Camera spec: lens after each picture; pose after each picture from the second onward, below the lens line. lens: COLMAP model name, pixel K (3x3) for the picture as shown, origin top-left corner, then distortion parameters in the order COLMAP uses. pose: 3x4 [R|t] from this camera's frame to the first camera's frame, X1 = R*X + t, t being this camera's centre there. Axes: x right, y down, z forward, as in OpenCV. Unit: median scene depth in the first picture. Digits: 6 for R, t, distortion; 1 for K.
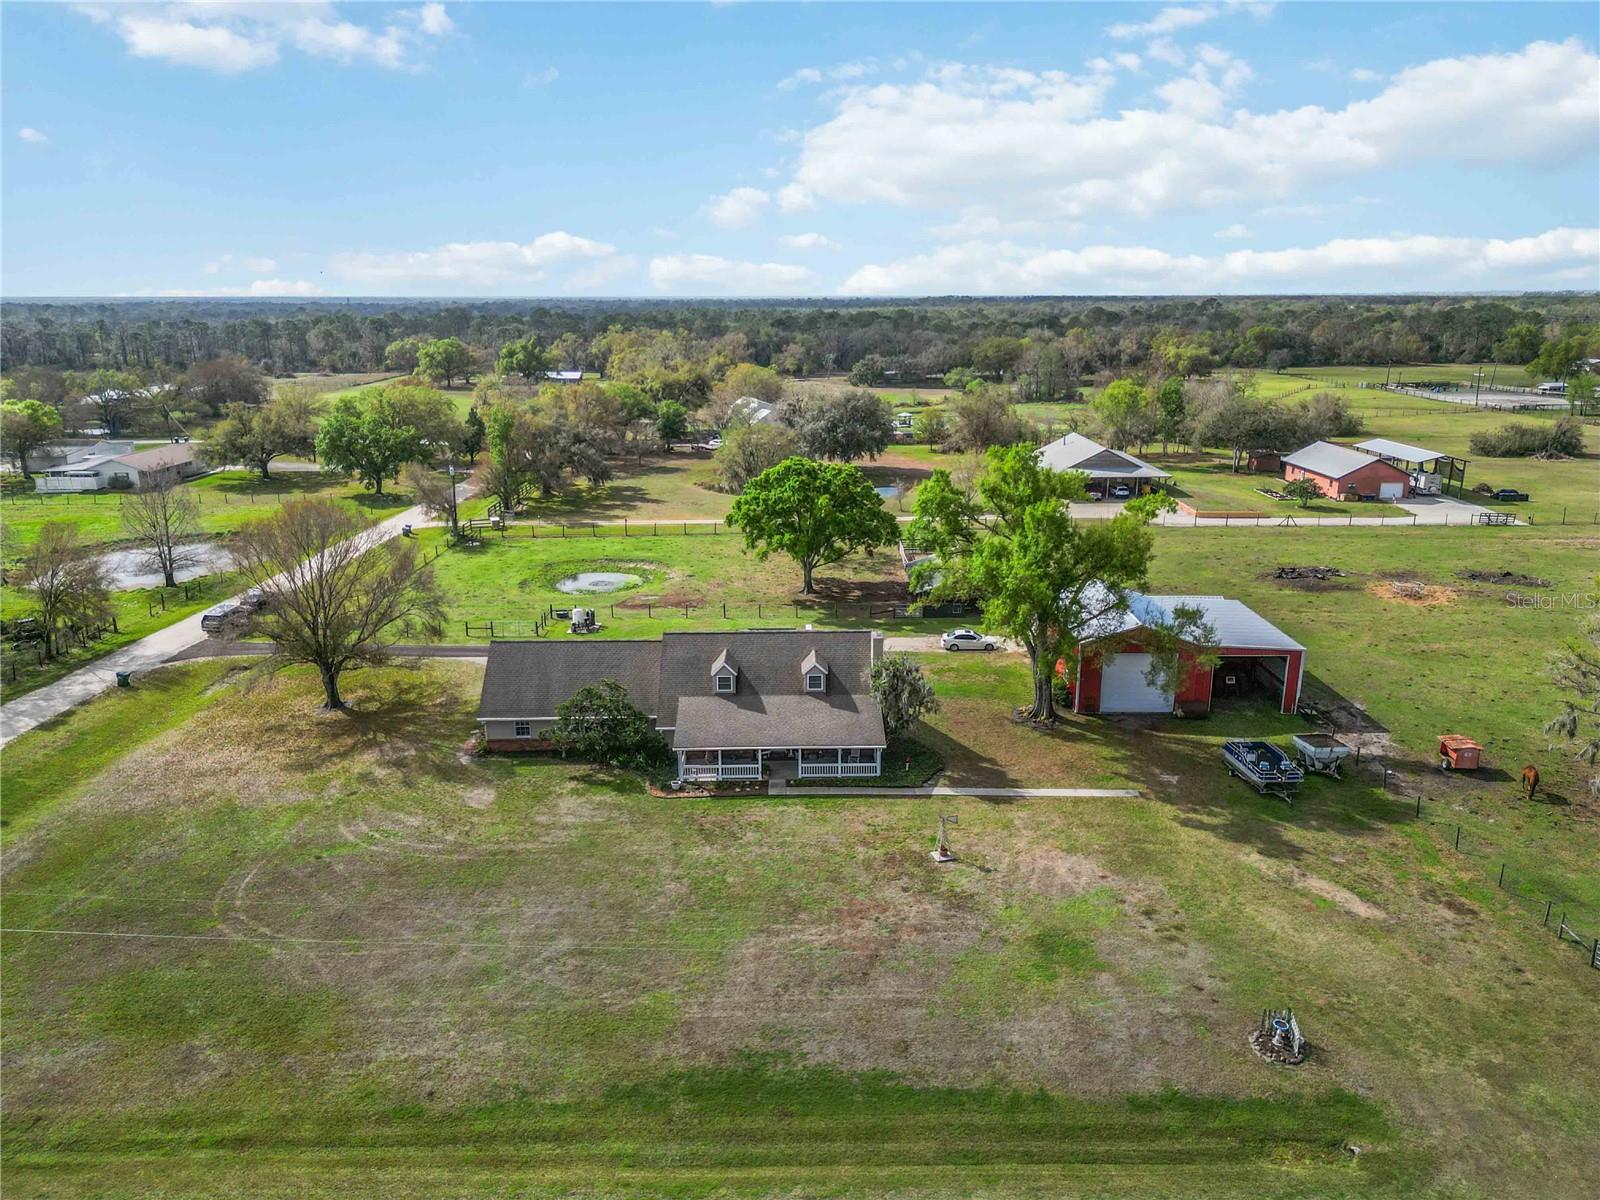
lens RADIAL K [[1120.1, 0, 808.3], [0, 1120.1, 597.7], [0, 0, 1]] dist [0.086400, -0.091614]
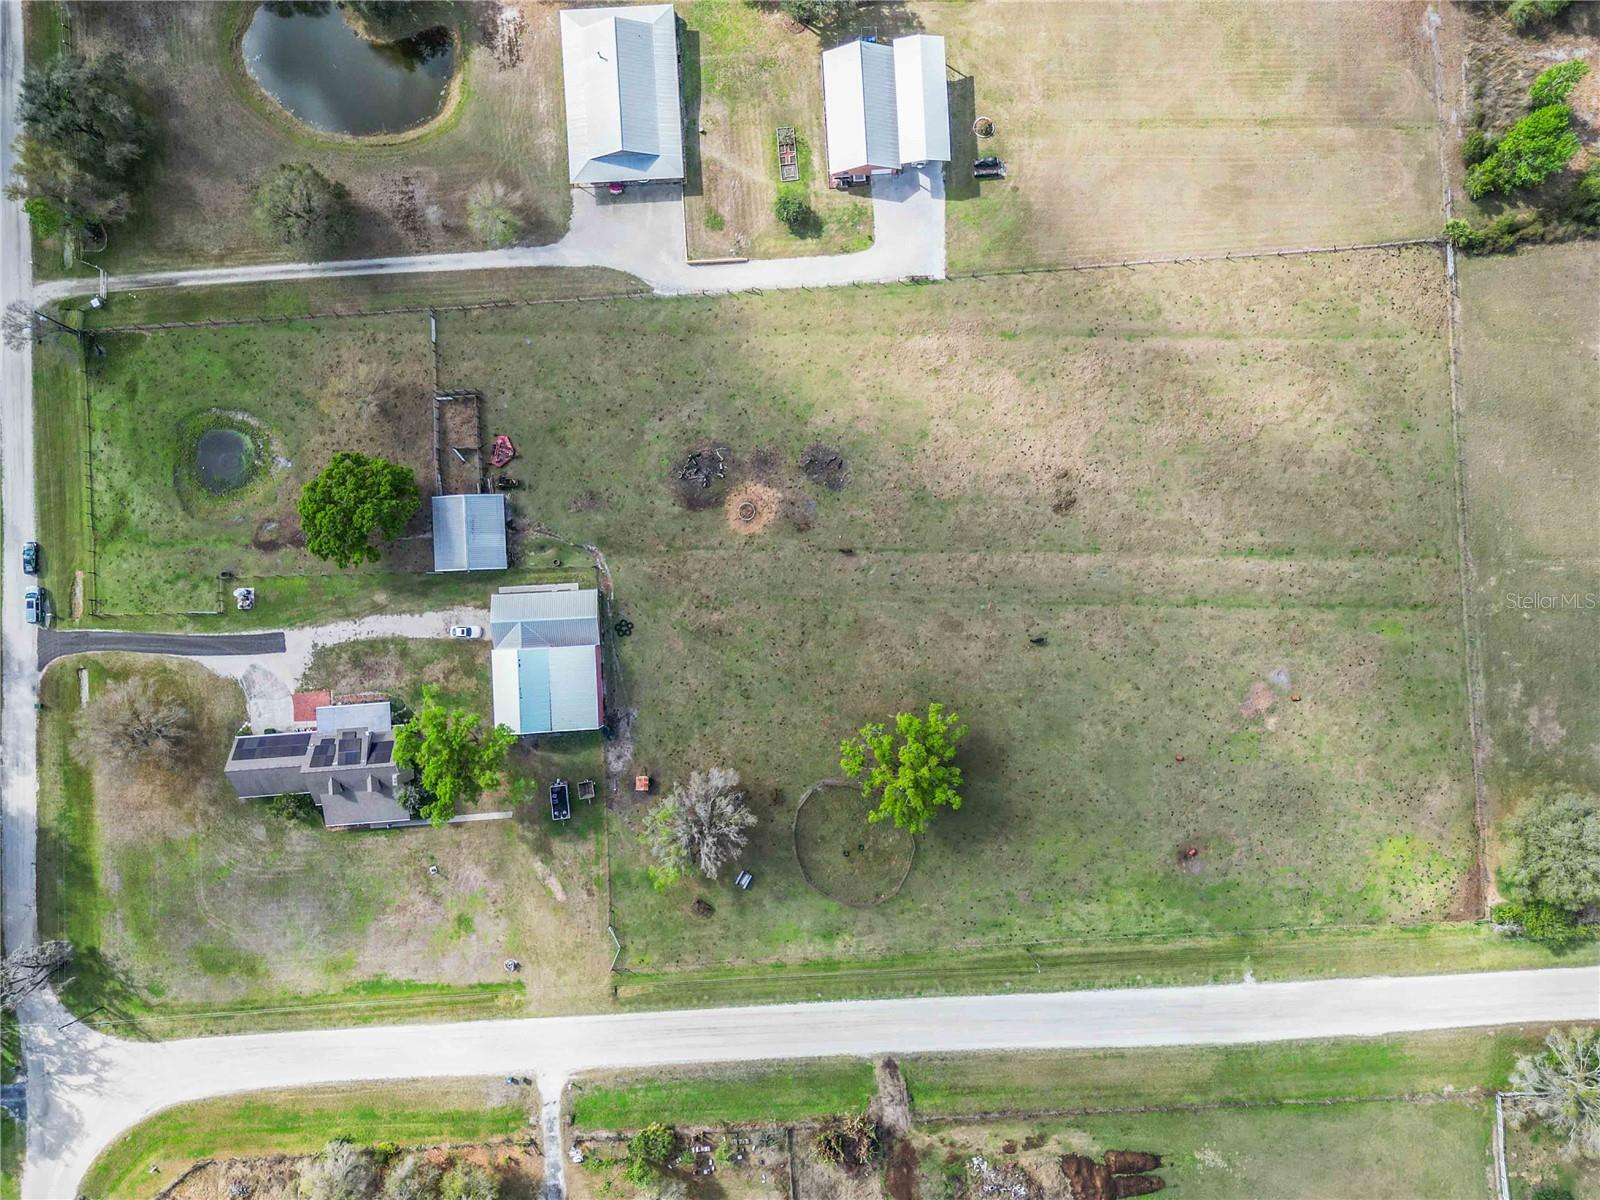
lens RADIAL K [[1120.1, 0, 808.3], [0, 1120.1, 597.7], [0, 0, 1]] dist [0.086400, -0.091614]
pose [[0.998684, -0.051054, -0.004944, 1.522734], [0.018540, 0.269413, 0.962846, -3.705897], [-0.047825, -0.961671, 0.270005, 1.111929]]
